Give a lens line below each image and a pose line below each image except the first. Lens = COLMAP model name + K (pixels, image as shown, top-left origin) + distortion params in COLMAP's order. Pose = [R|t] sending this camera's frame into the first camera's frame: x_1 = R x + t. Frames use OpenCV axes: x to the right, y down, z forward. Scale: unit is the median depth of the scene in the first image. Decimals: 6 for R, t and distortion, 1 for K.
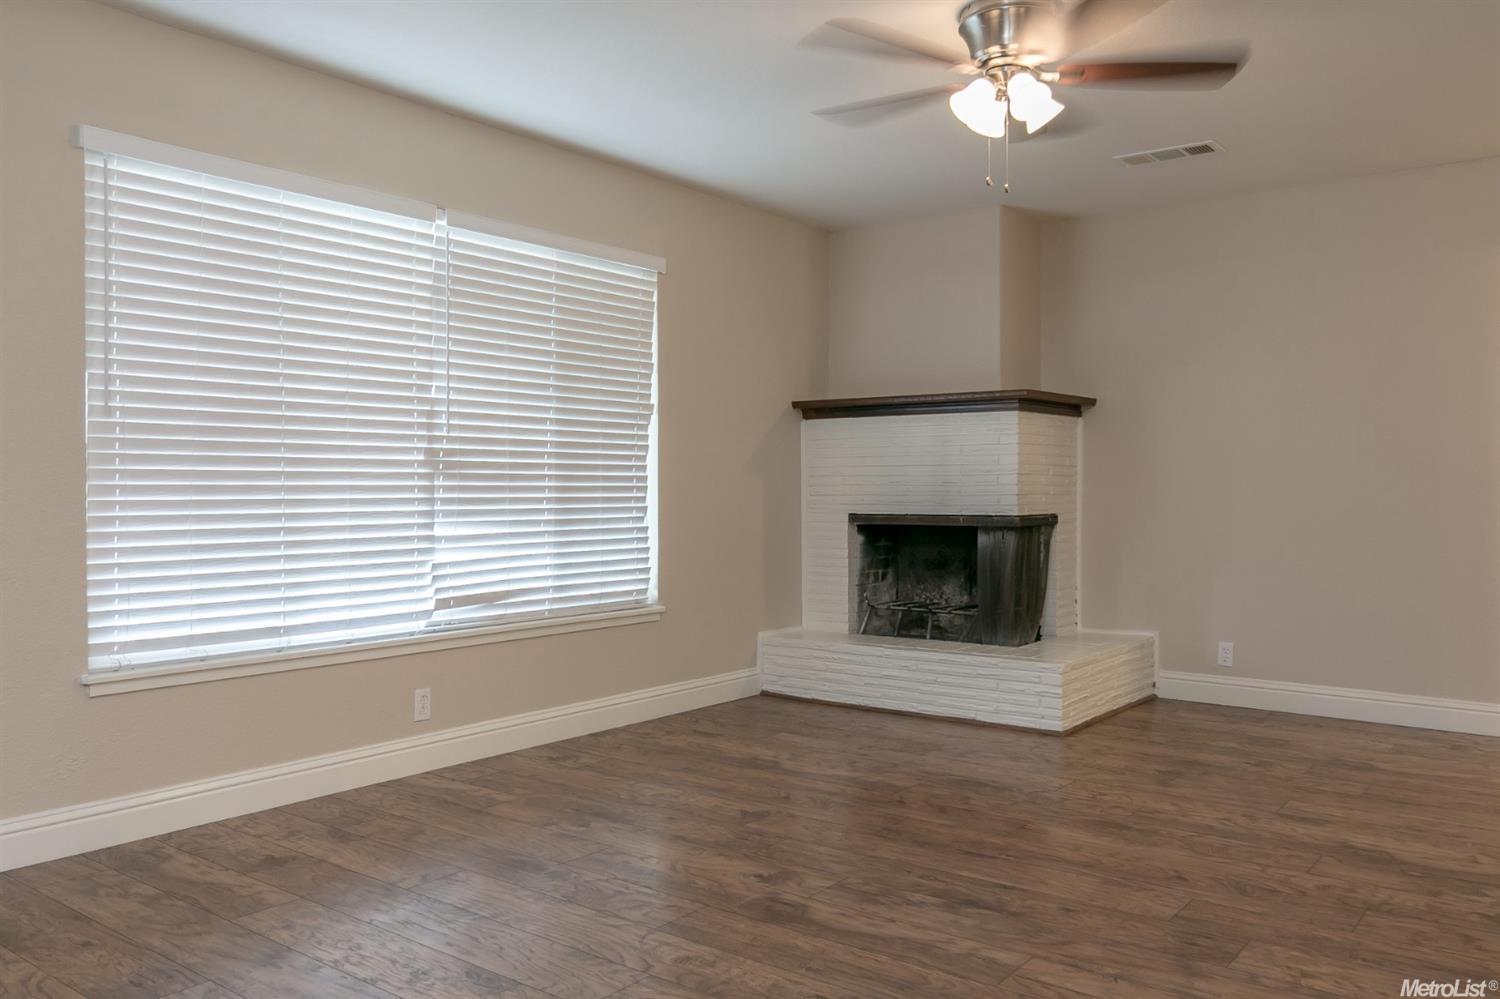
lens RADIAL K [[1140.7, 0, 759.9], [0, 1140.7, 497.5], [0, 0, 1]] dist [-0.003262, 0.003485]
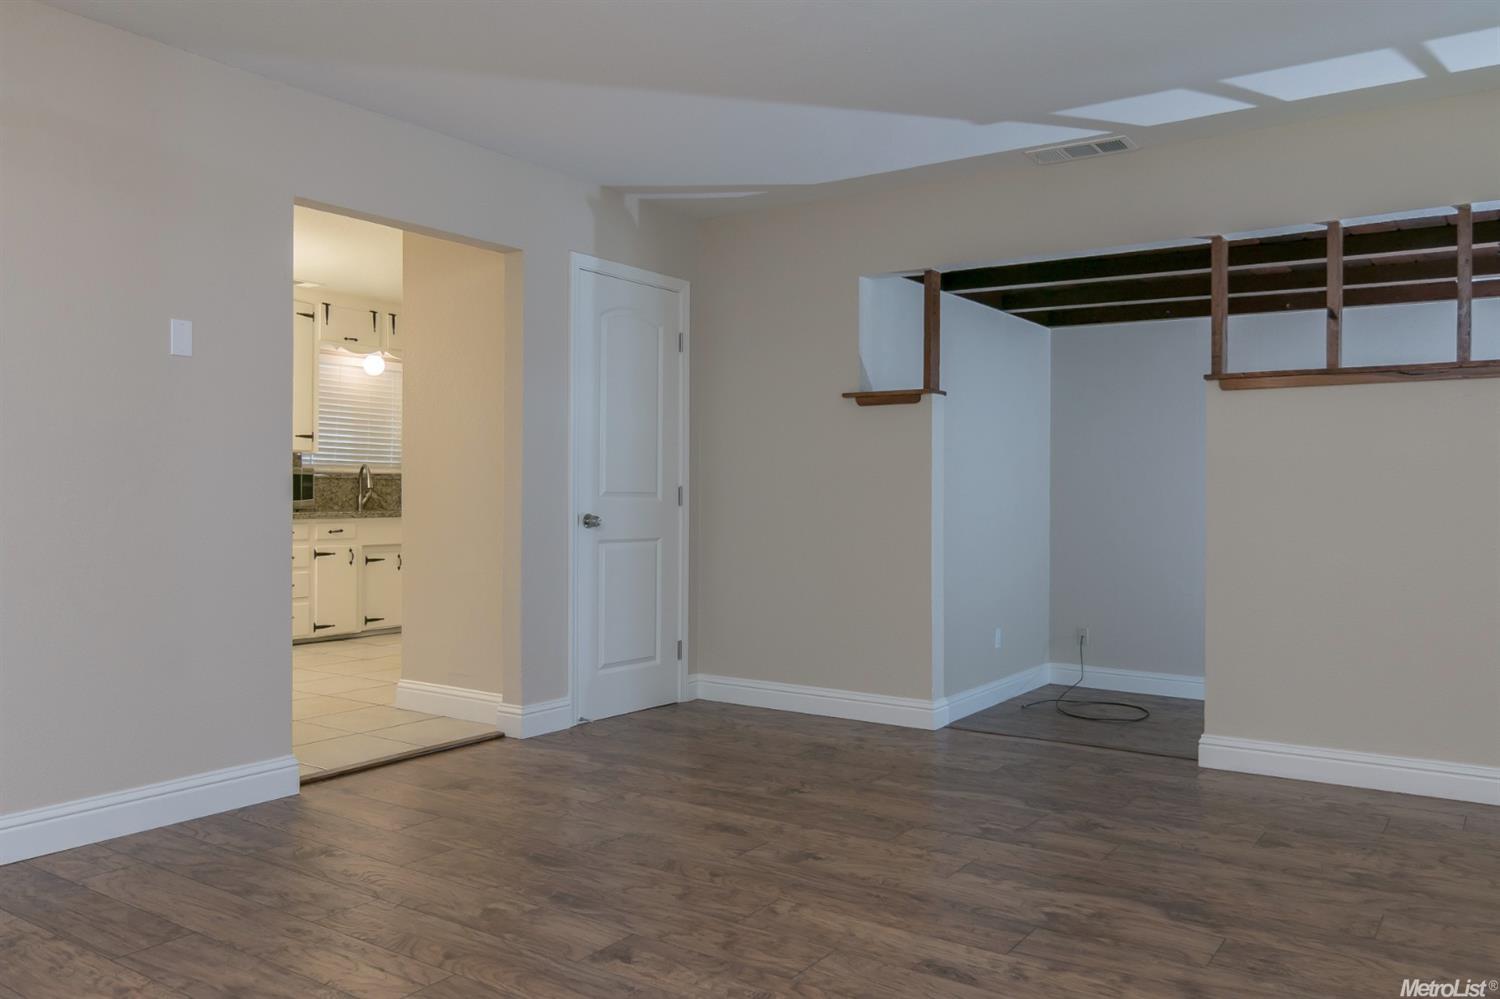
lens RADIAL K [[1140.7, 0, 758.8], [0, 1140.7, 496.8], [0, 0, 1]] dist [-0.003262, 0.003485]
pose [[-0.998868, -0.002326, -0.047521, -0.013632], [-0.002967, 0.999906, 0.013419, -0.014651], [0.047485, 0.013545, -0.998780, 1.424346]]
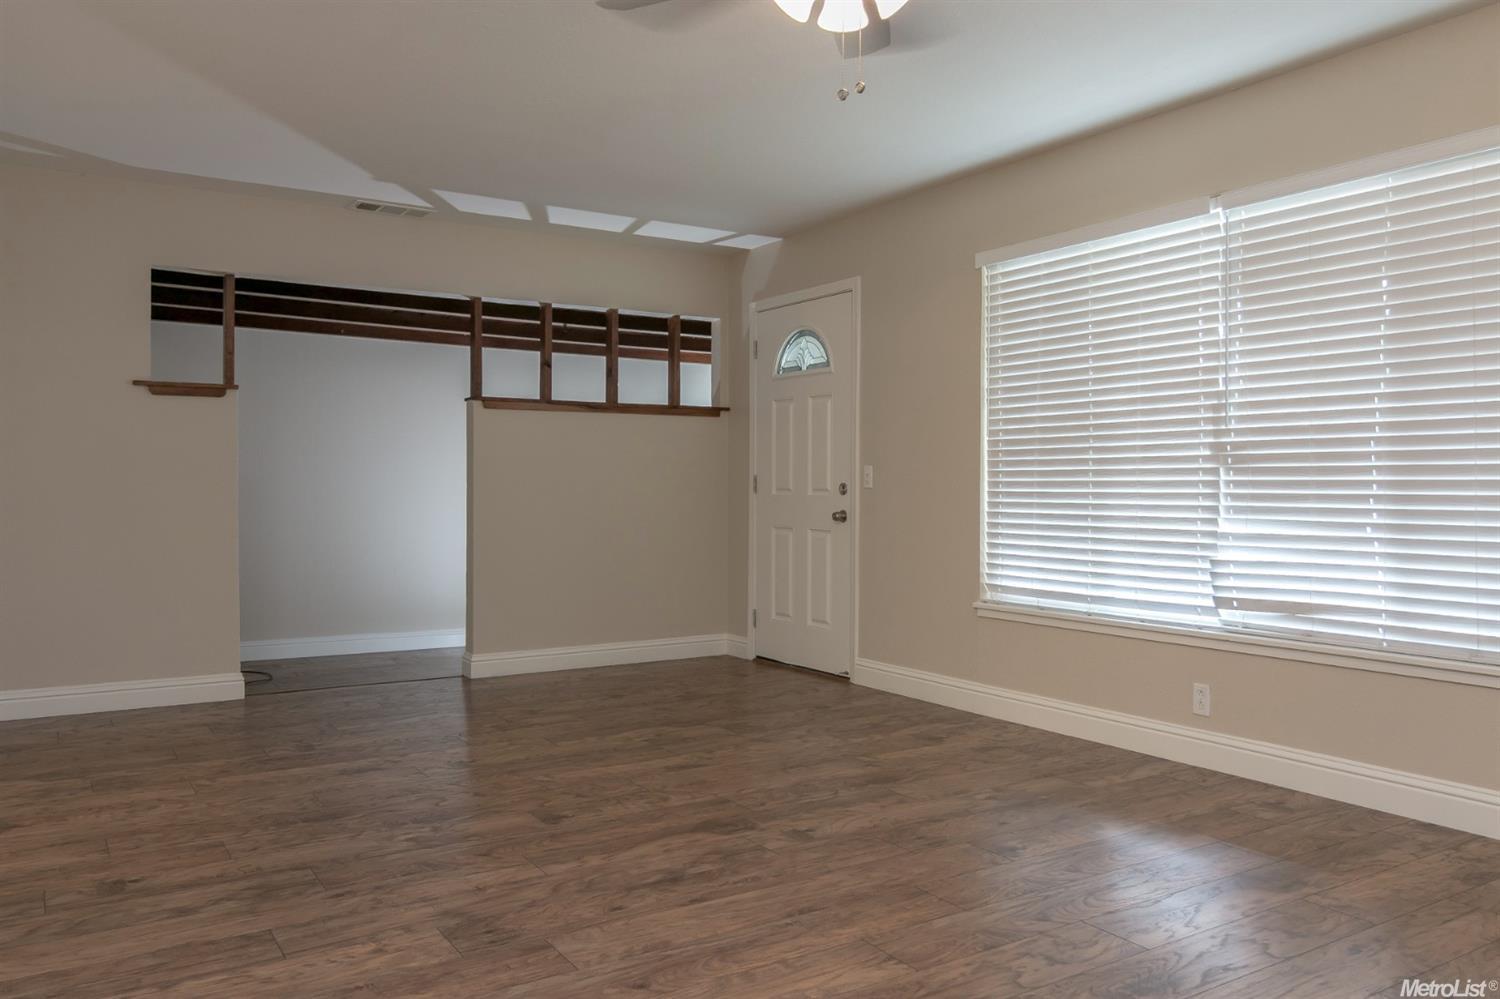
lens RADIAL K [[1140.7, 0, 757.8], [0, 1140.7, 494.0], [0, 0, 1]] dist [-0.003262, 0.003485]
pose [[-0.338208, 0.006243, -0.941051, 0.949711], [-0.009708, 0.999902, 0.010123, -0.006218], [0.941021, 0.012559, -0.338114, 1.187549]]
